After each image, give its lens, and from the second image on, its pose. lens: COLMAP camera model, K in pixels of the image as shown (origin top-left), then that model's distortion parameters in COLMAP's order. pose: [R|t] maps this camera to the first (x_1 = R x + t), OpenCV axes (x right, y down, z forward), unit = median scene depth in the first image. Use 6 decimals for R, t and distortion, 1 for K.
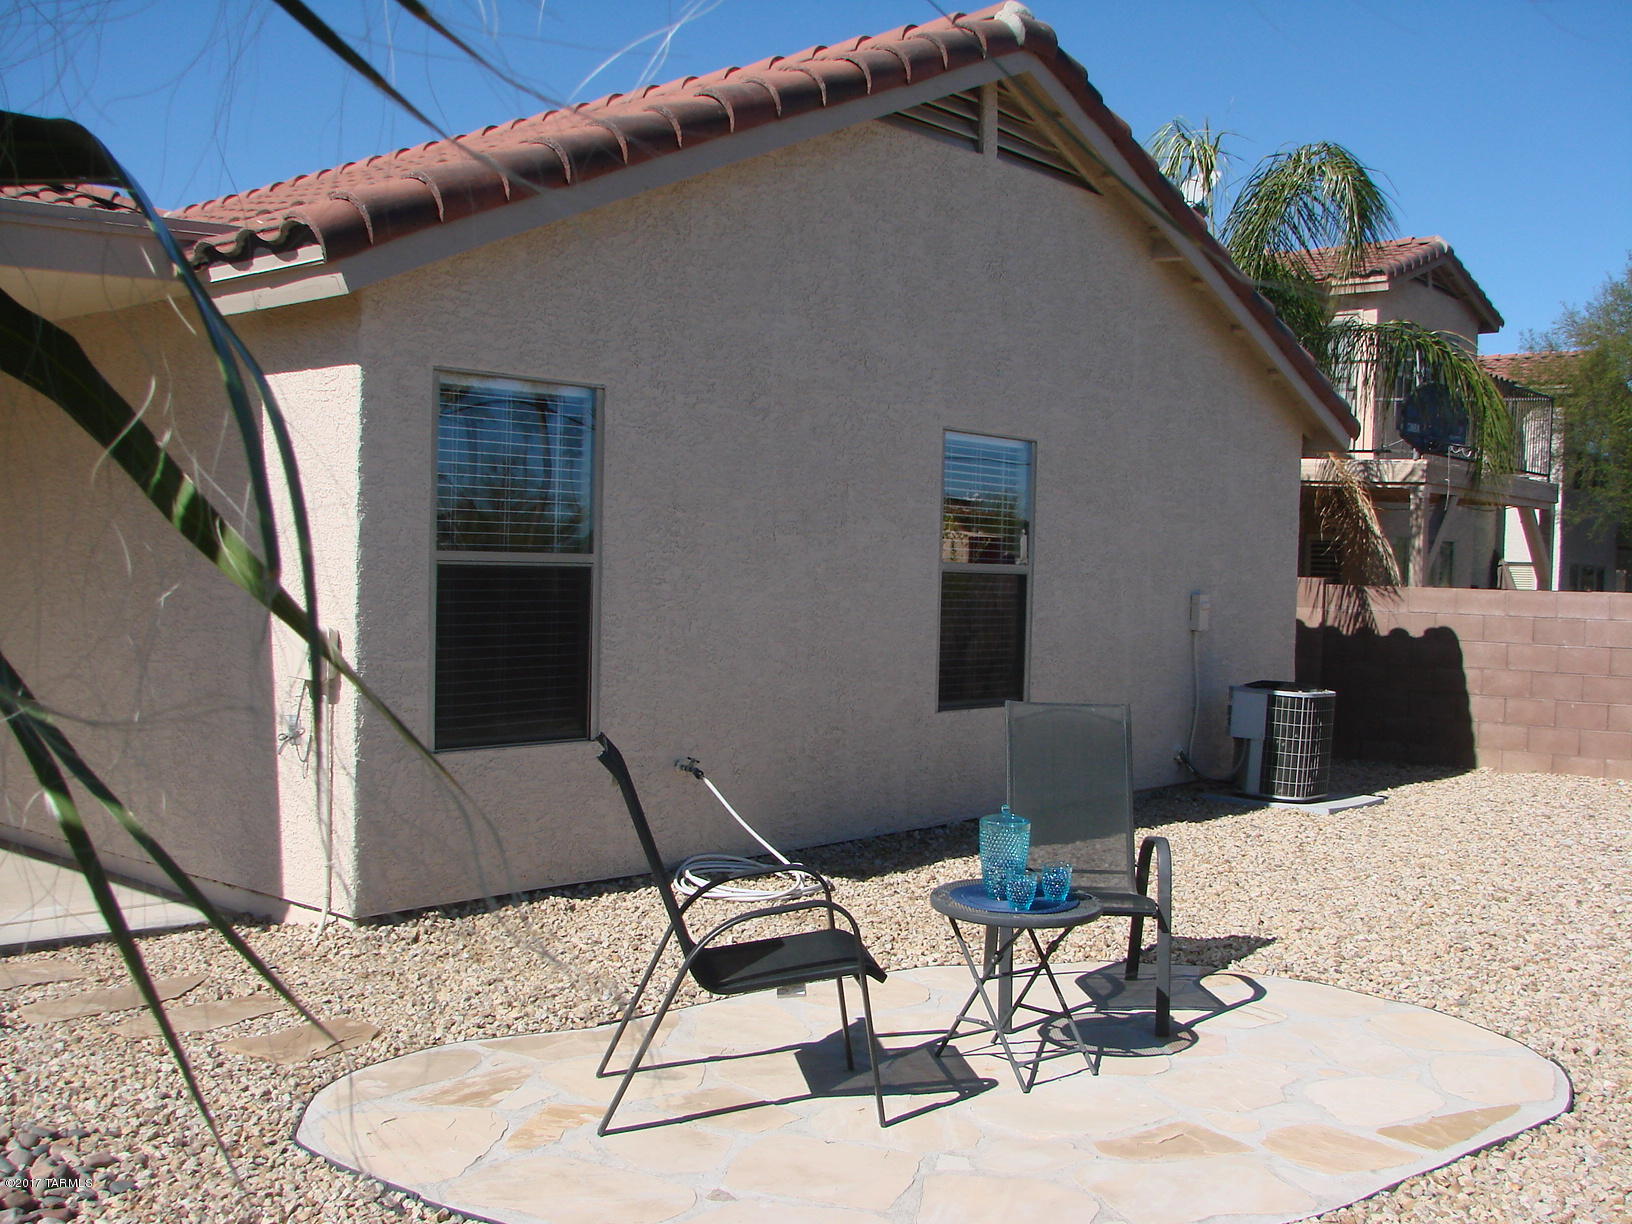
lens RADIAL K [[1795.1, 0, 816.0], [0, 1795.1, 612.0], [0, 0, 1]] dist [-0.245173, 0.360740]
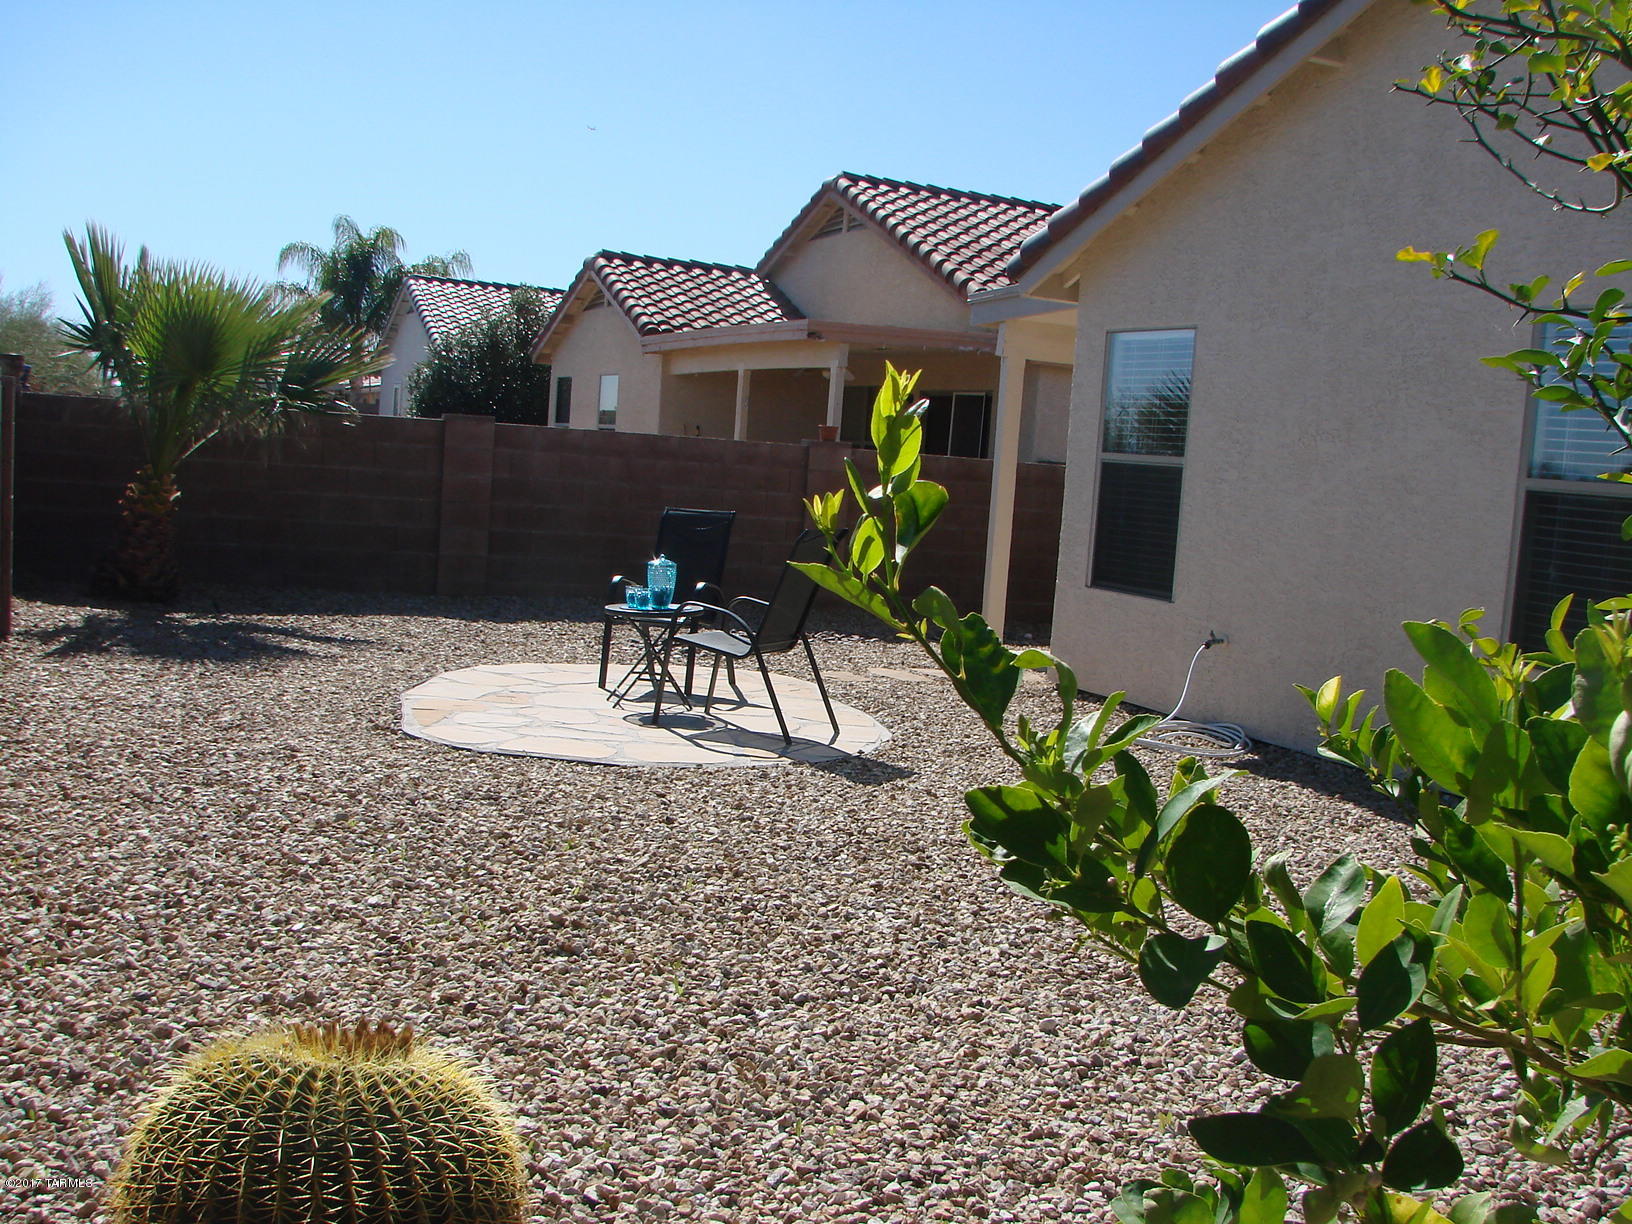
lens RADIAL K [[1795.1, 0, 816.0], [0, 1795.1, 612.0], [0, 0, 1]] dist [-0.245173, 0.360740]
pose [[-0.449765, 0.053467, -0.891545, 1.070236], [-0.069624, 0.993070, 0.094679, -0.022993], [0.890429, 0.104656, -0.442925, 1.258474]]
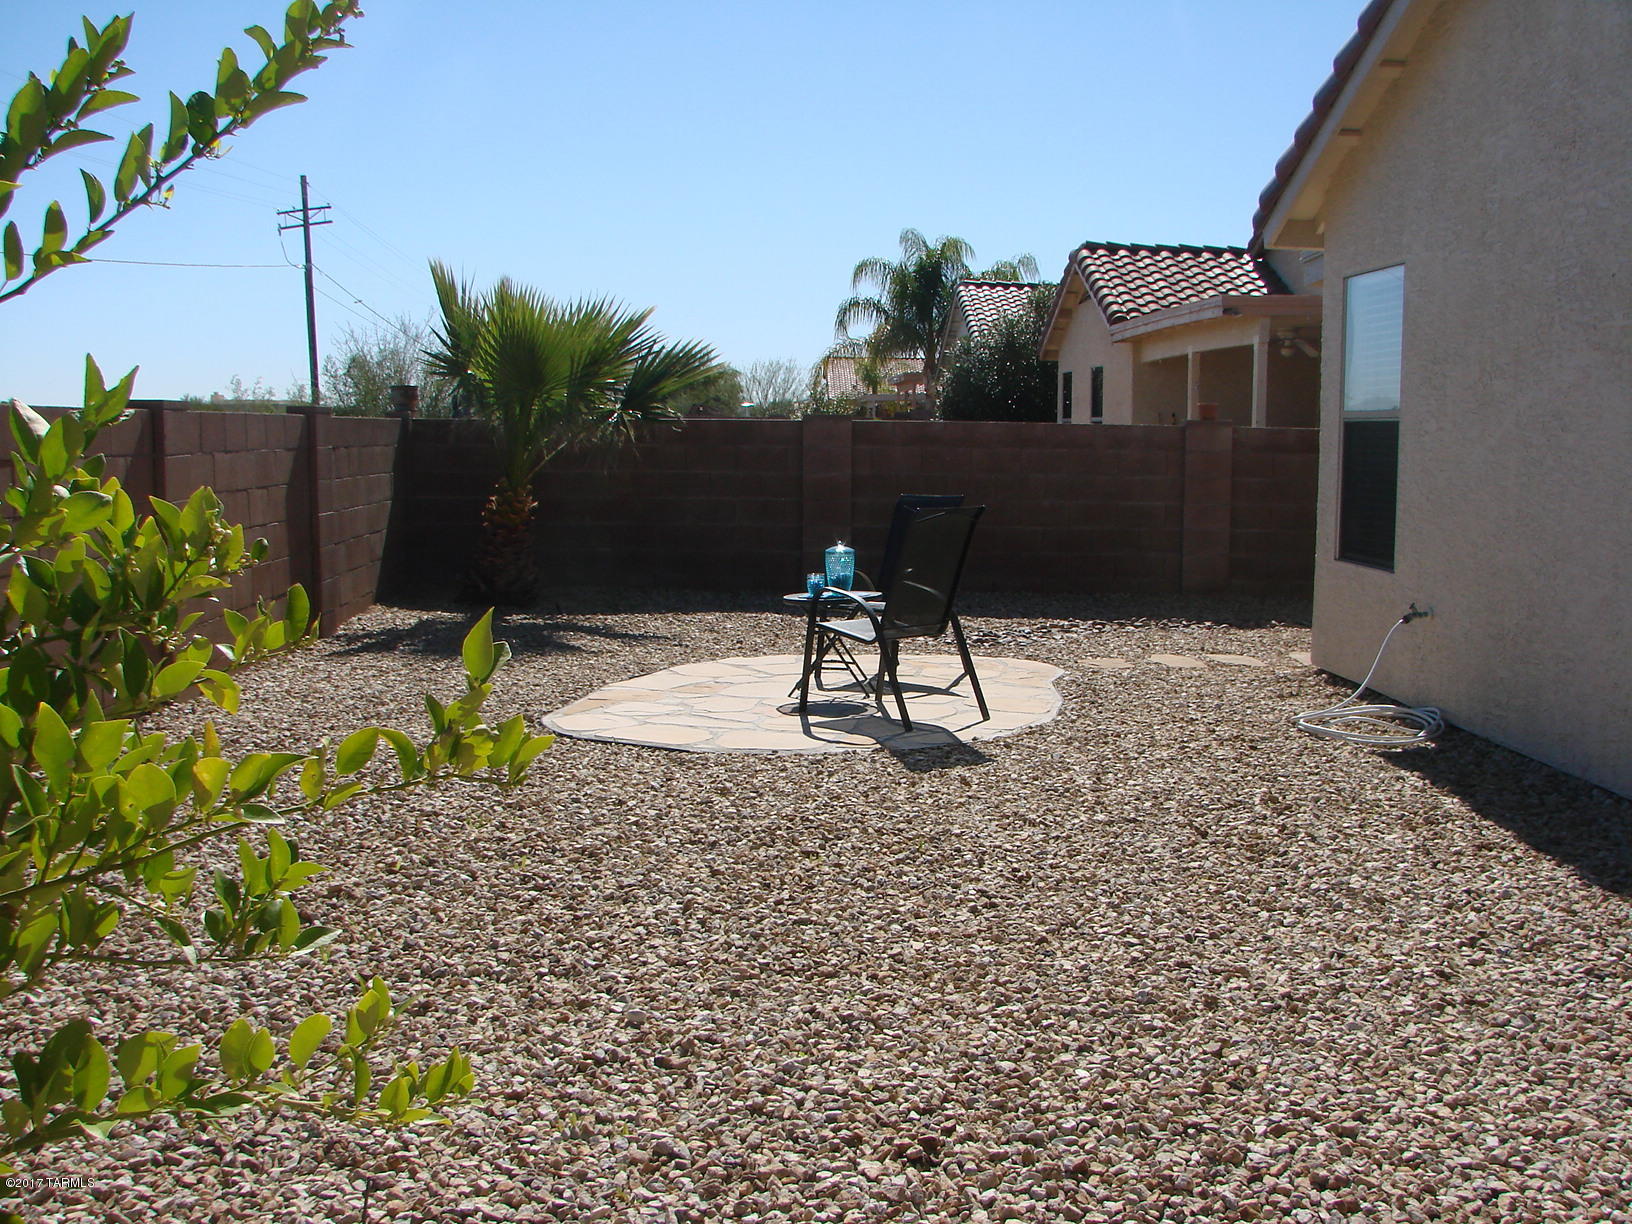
lens RADIAL K [[1795.1, 0, 816.0], [0, 1795.1, 612.0], [0, 0, 1]] dist [-0.245173, 0.360740]
pose [[-0.747208, 0.067484, -0.661156, 0.850437], [-0.004802, 0.994257, 0.106911, -0.020276], [0.664573, 0.083060, -0.742592, 1.496021]]
